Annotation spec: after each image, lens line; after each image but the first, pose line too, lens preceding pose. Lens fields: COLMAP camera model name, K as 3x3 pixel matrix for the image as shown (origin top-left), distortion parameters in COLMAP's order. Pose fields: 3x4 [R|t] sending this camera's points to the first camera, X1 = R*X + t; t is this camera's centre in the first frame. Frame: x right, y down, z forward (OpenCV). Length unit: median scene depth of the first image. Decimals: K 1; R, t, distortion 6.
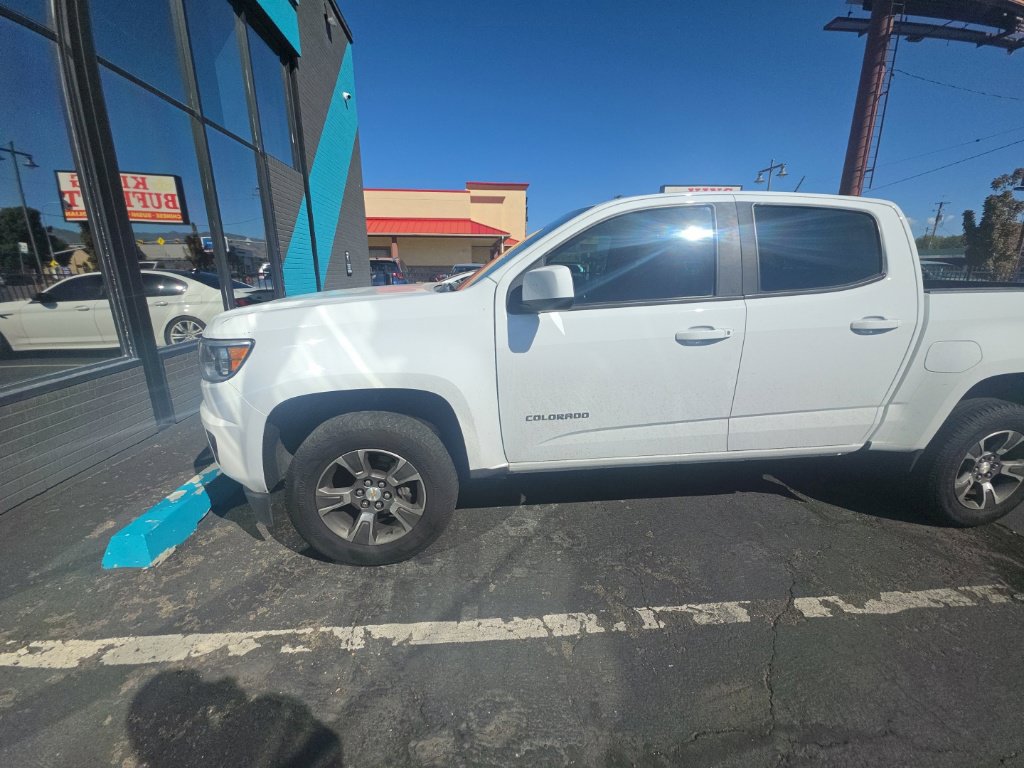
lens RADIAL K [[404.7, 0, 515.7], [0, 404.7, 374.8], [0, 0, 1]] dist [0.008644, -0.006399]
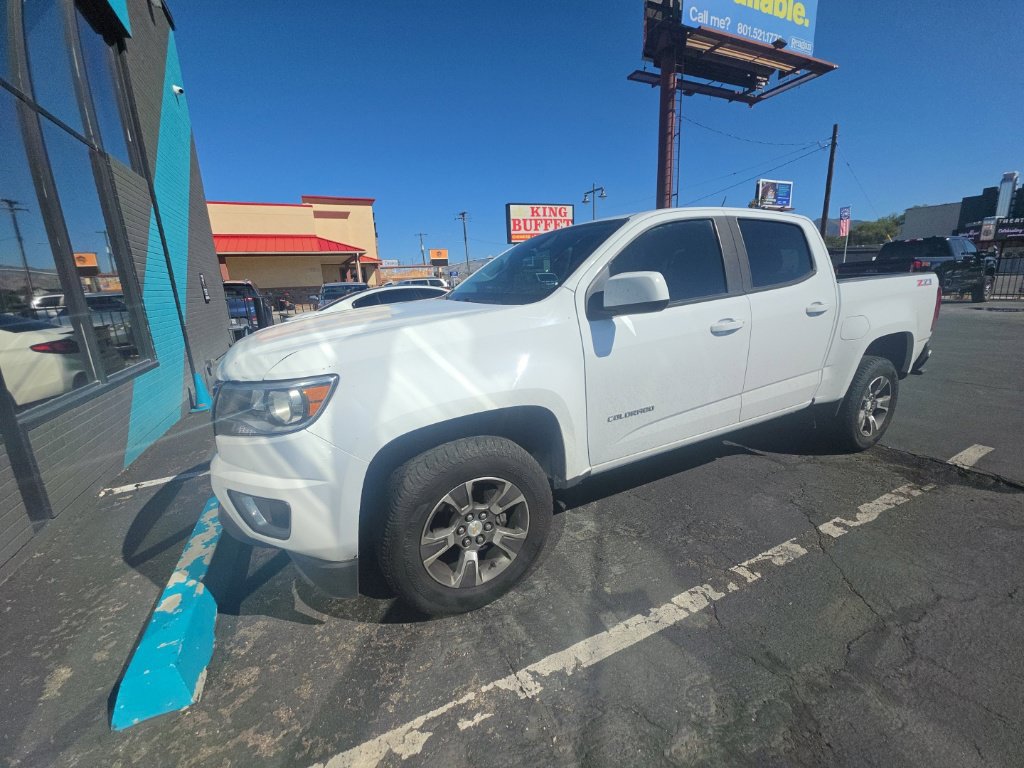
lens RADIAL K [[404.7, 0, 516.8], [0, 404.7, 375.2], [0, 0, 1]] dist [0.008644, -0.006399]
pose [[0.934503, -0.122351, 0.334266, -0.498952], [0.133626, 0.990972, -0.010852, -0.024044], [-0.329921, 0.054808, 0.942416, 0.086057]]
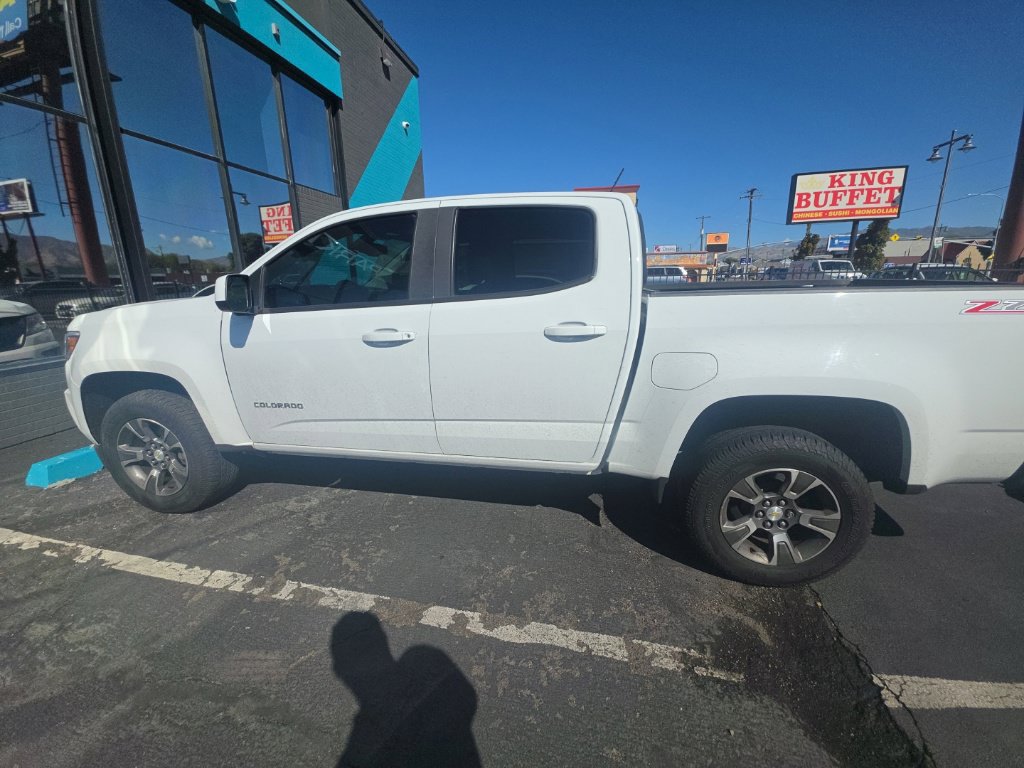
lens RADIAL K [[404.7, 0, 515.4], [0, 404.7, 375.2], [0, 0, 1]] dist [0.008644, -0.006399]
pose [[0.956112, 0.052134, -0.288326, 1.021858], [-0.055803, 0.998432, -0.004513, -0.013469], [0.287638, 0.020404, 0.957522, 0.090470]]
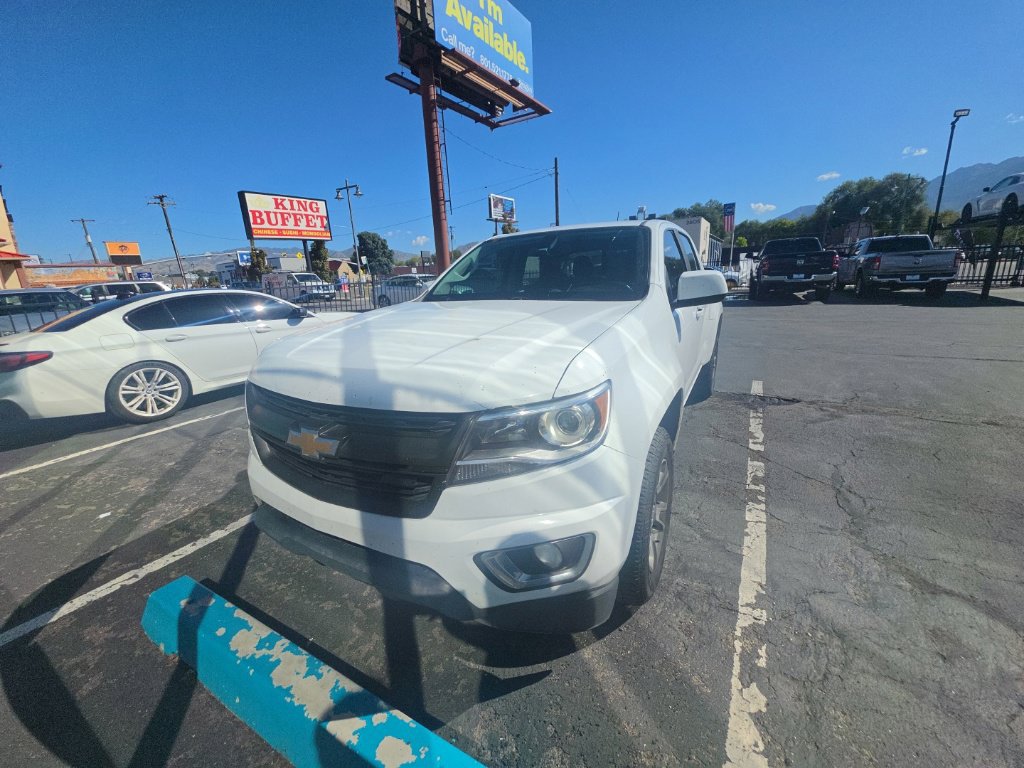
lens RADIAL K [[404.7, 0, 514.6], [0, 404.7, 373.0], [0, 0, 1]] dist [0.008644, -0.006399]
pose [[0.587532, -0.227039, 0.776697, -1.158018], [0.250623, 0.963692, 0.092117, -0.187015], [-0.769411, 0.140536, 0.623102, 0.566587]]
